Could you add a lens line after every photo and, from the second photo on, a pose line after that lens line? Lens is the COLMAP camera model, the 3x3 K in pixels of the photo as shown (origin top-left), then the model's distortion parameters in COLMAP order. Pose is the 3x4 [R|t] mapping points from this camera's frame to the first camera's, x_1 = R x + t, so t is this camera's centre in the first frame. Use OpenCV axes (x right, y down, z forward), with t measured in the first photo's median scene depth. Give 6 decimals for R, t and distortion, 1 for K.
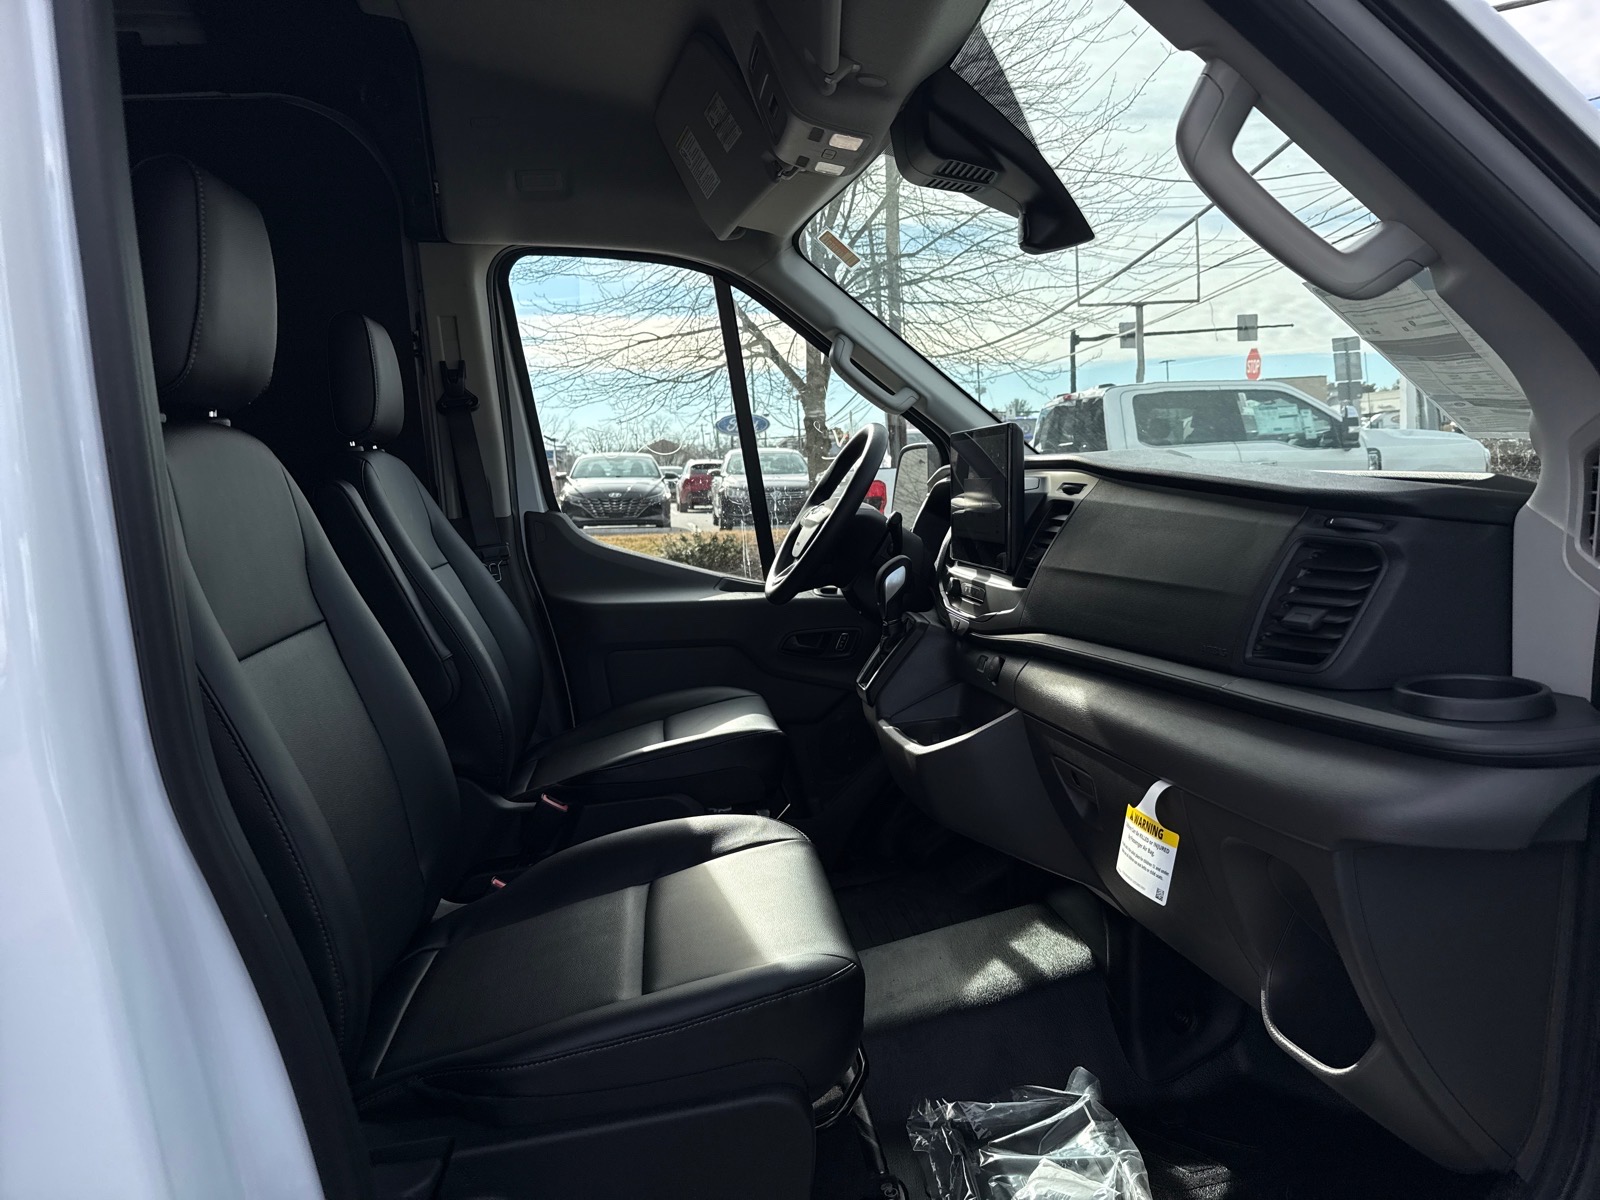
lens RADIAL K [[1164.2, 0, 800.7], [0, 1164.2, 661.3], [0, 0, 1]] dist [0.107997, -0.149437]
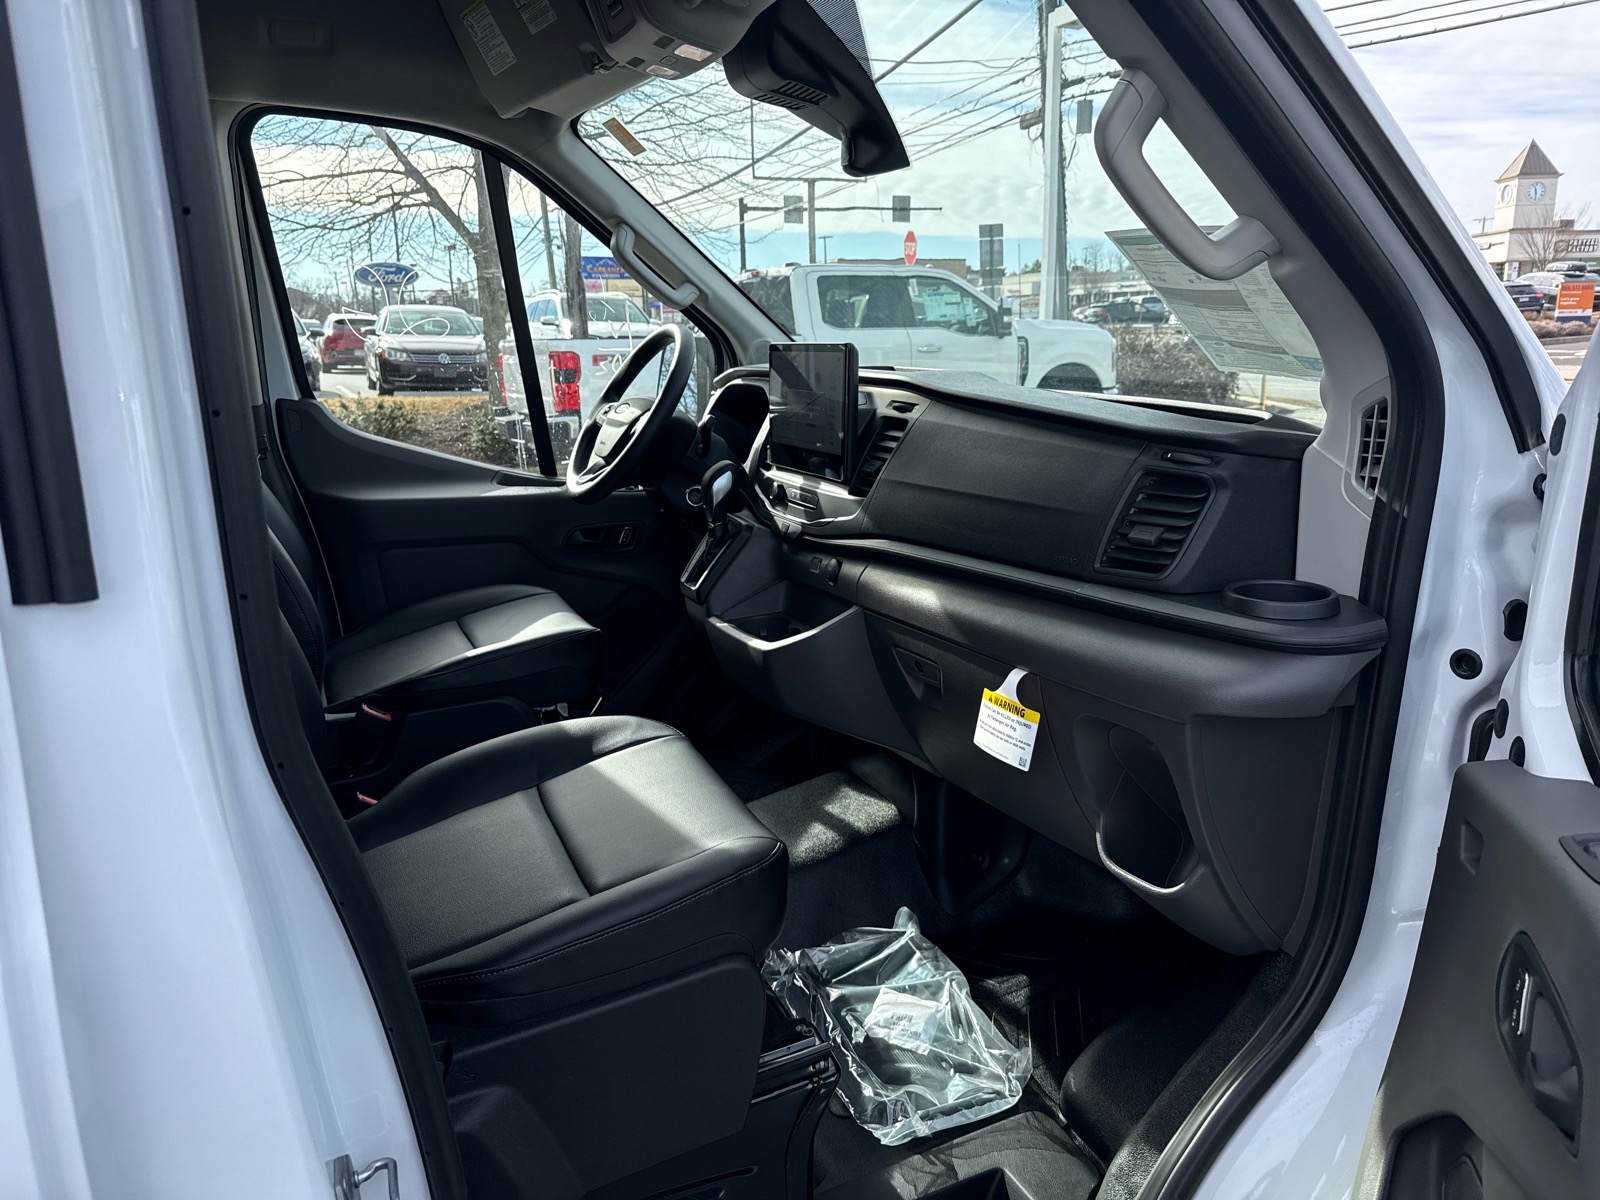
lens RADIAL K [[1164.2, 0, 800.7], [0, 1164.2, 661.3], [0, 0, 1]] dist [0.107997, -0.149437]
pose [[0.954431, -0.050511, 0.294125, -0.186575], [0.016618, 0.993038, 0.116613, -0.036283], [-0.297967, -0.106412, 0.948626, -0.043213]]
